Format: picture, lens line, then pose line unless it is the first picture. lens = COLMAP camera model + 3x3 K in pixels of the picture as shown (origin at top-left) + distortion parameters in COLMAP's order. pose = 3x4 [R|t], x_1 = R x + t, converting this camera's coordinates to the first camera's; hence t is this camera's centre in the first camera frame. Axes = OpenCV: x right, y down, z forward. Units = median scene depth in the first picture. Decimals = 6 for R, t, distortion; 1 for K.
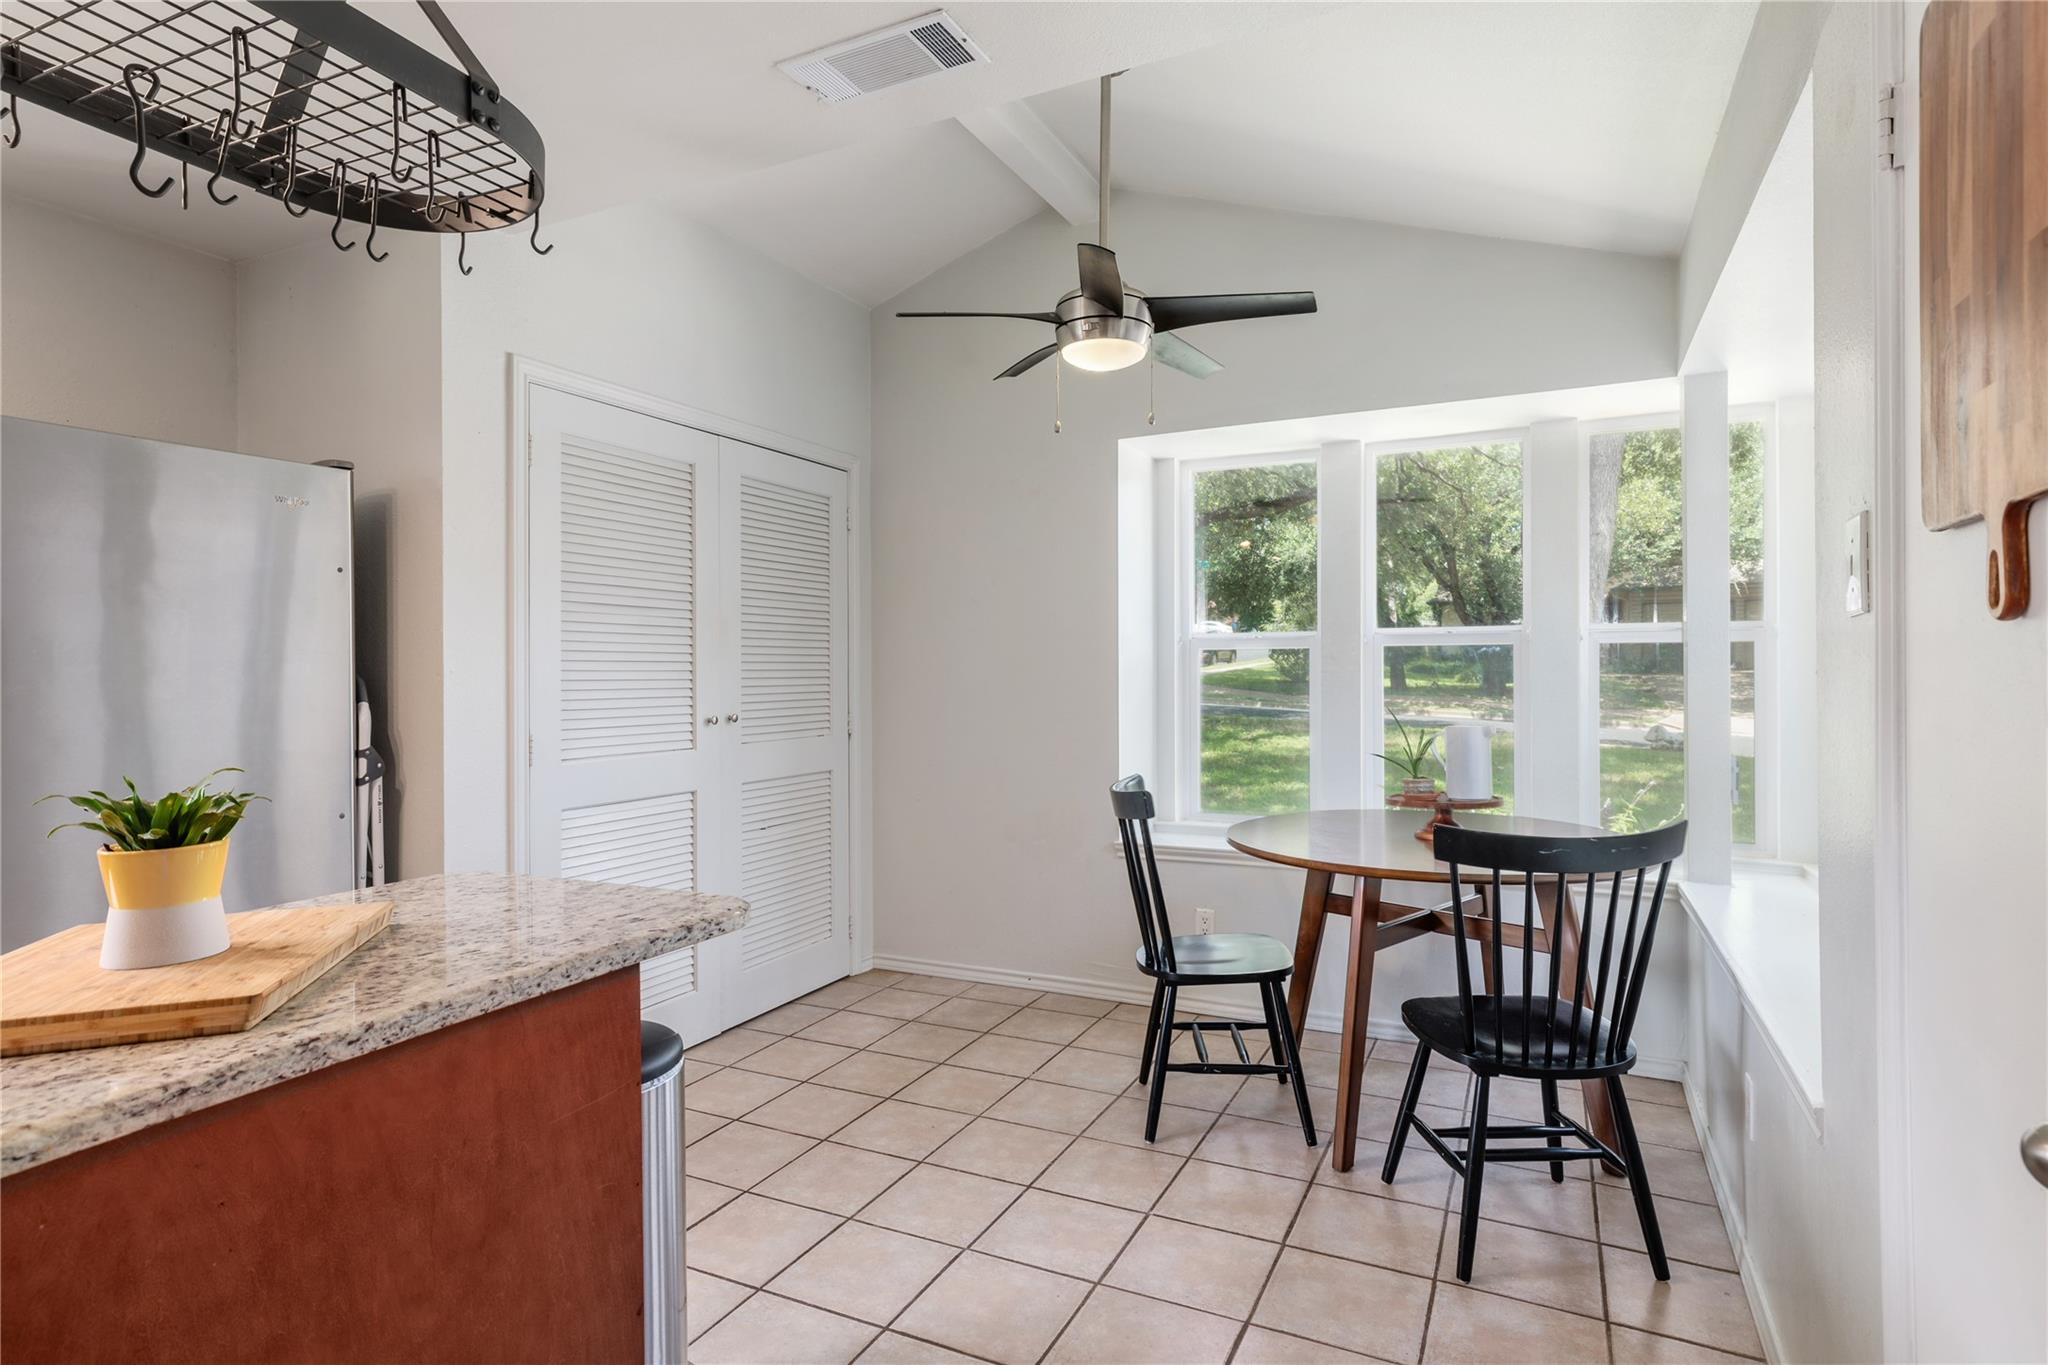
lens RADIAL K [[1031.8, 0, 1029.6], [0, 1031.8, 671.9], [0, 0, 1]] dist [-0.002458, 0.000037]
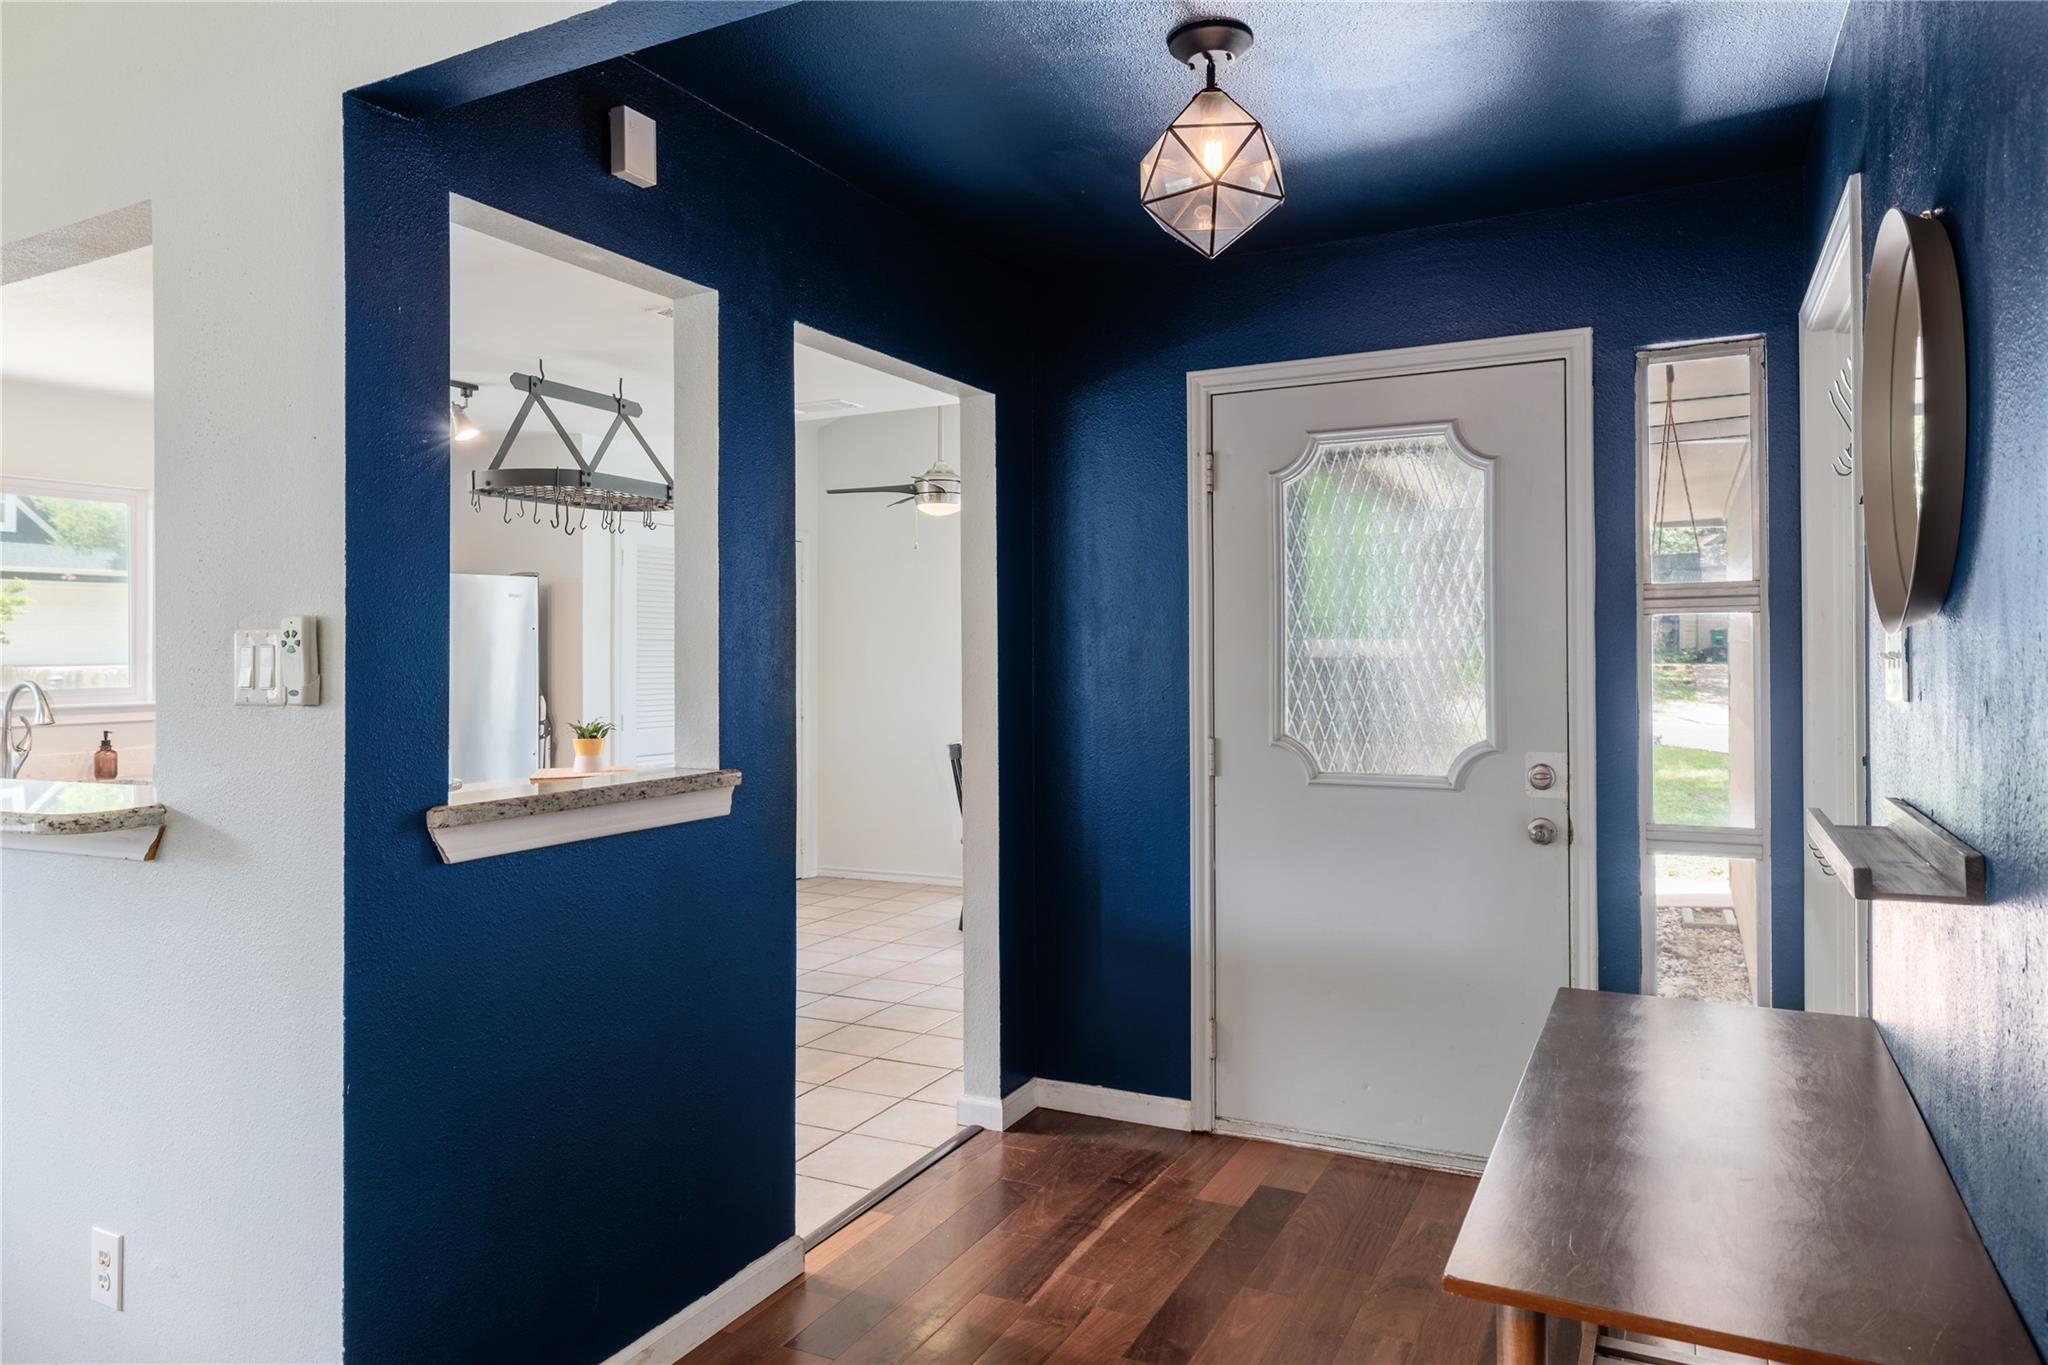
lens RADIAL K [[1286.1, 0, 1038.5], [0, 1286.1, 671.0], [0, 0, 1]] dist [-0.009003, -0.001390]
pose [[0.999824, 0.002016, -0.018662, 0.618428], [-0.001702, 0.999857, 0.016825, -0.108920], [0.018693, -0.016790, 0.999684, -2.809043]]
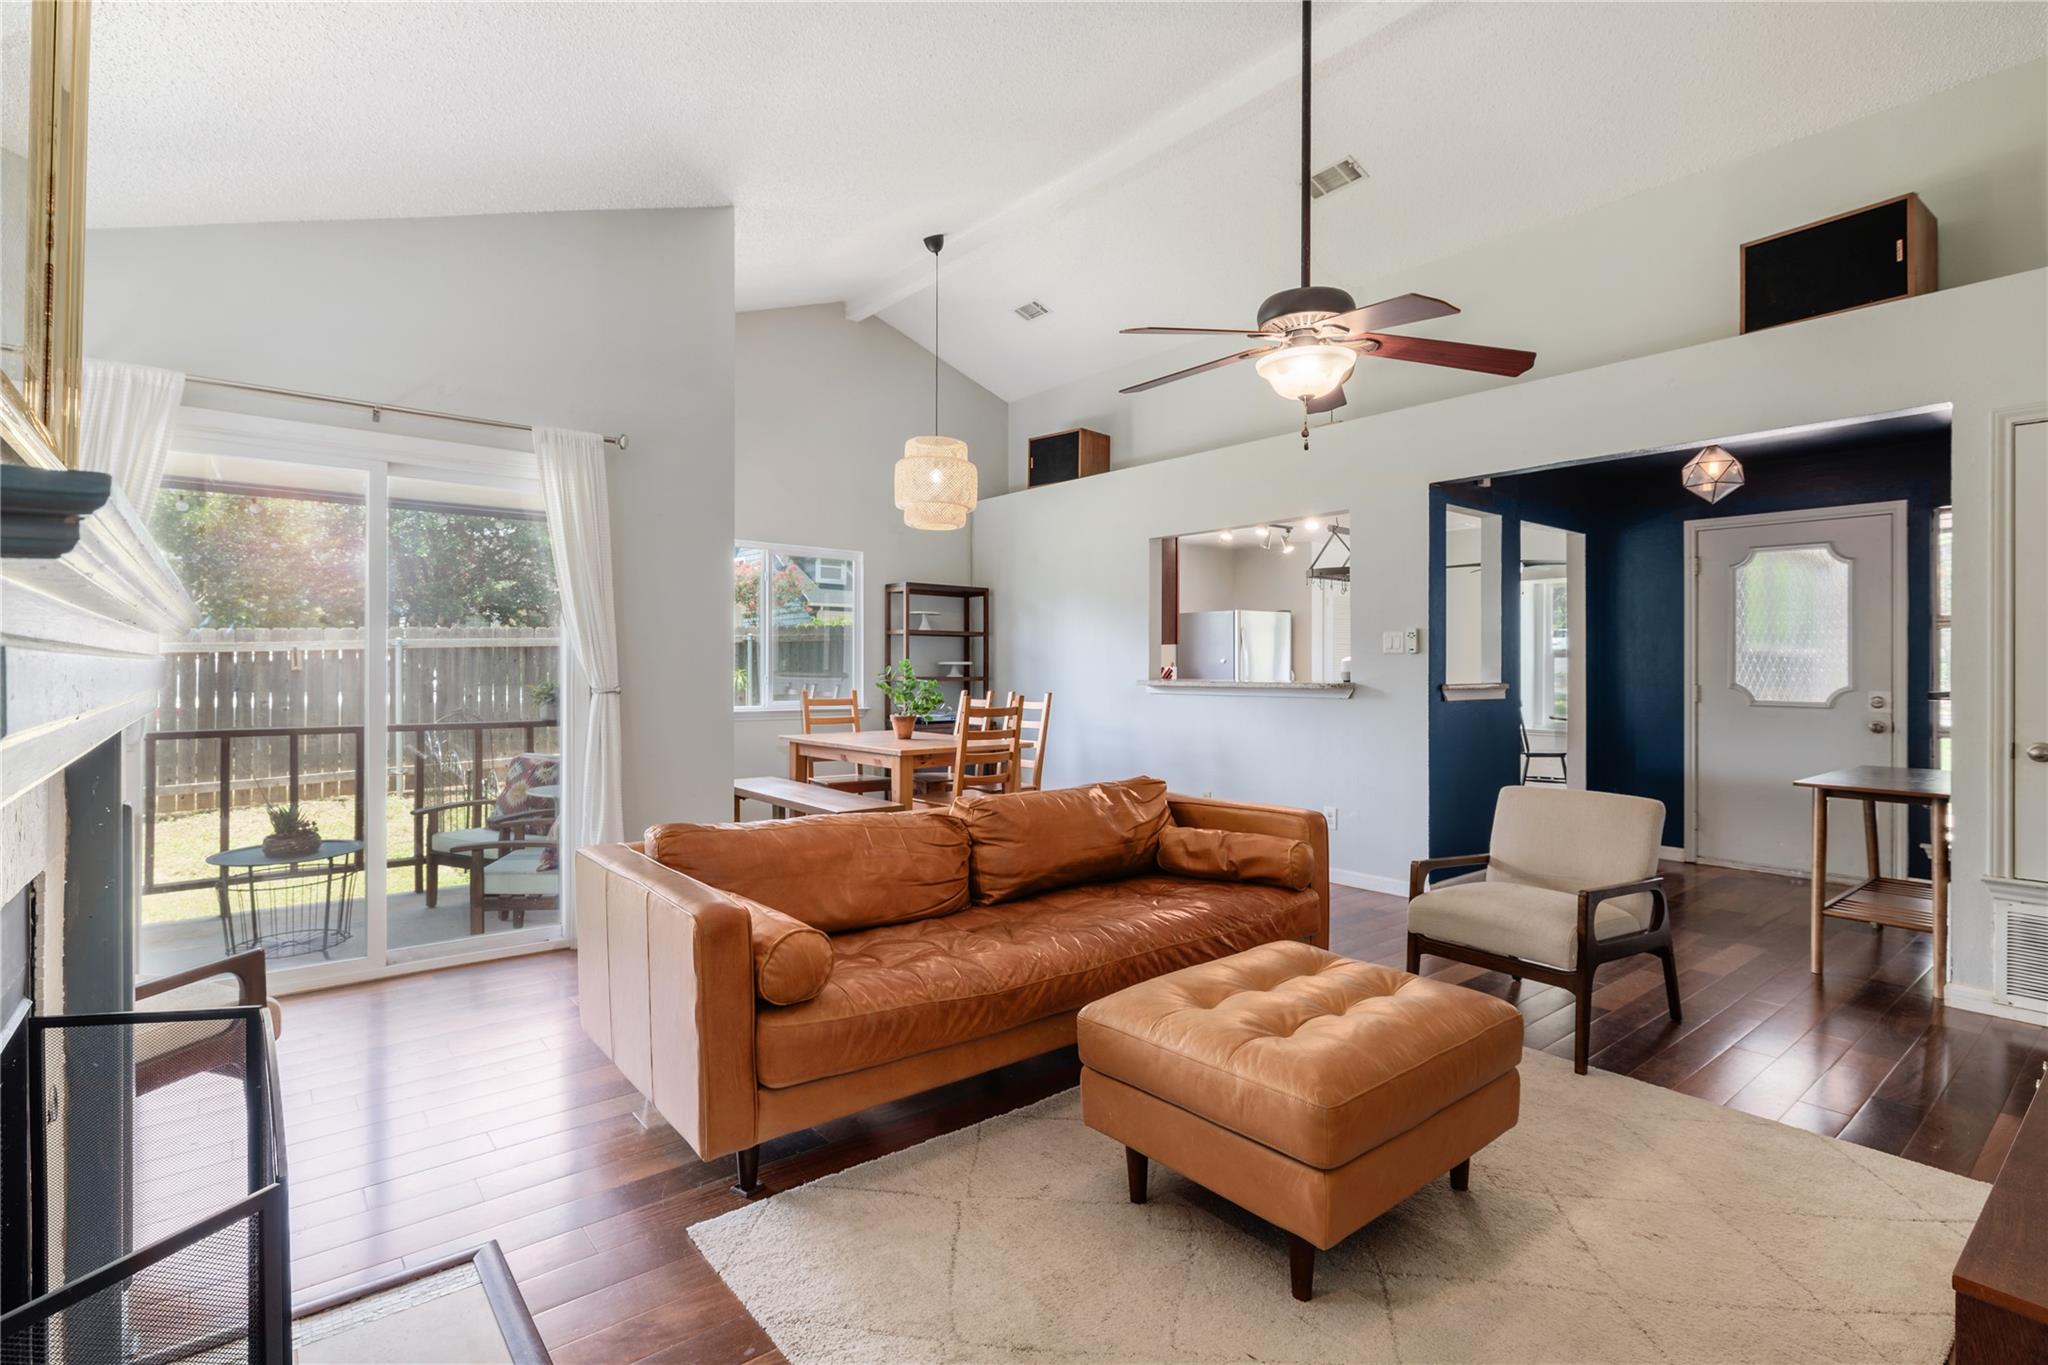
lens RADIAL K [[991.2, 0, 1011.3], [0, 991.2, 663.4], [0, 0, 1]] dist [-0.009451, 0.001734]
pose [[0.903260, 0.013564, -0.428878, -0.053493], [-0.013138, 0.999906, 0.003953, 0.010777], [0.428891, 0.002064, 0.903354, -5.973798]]
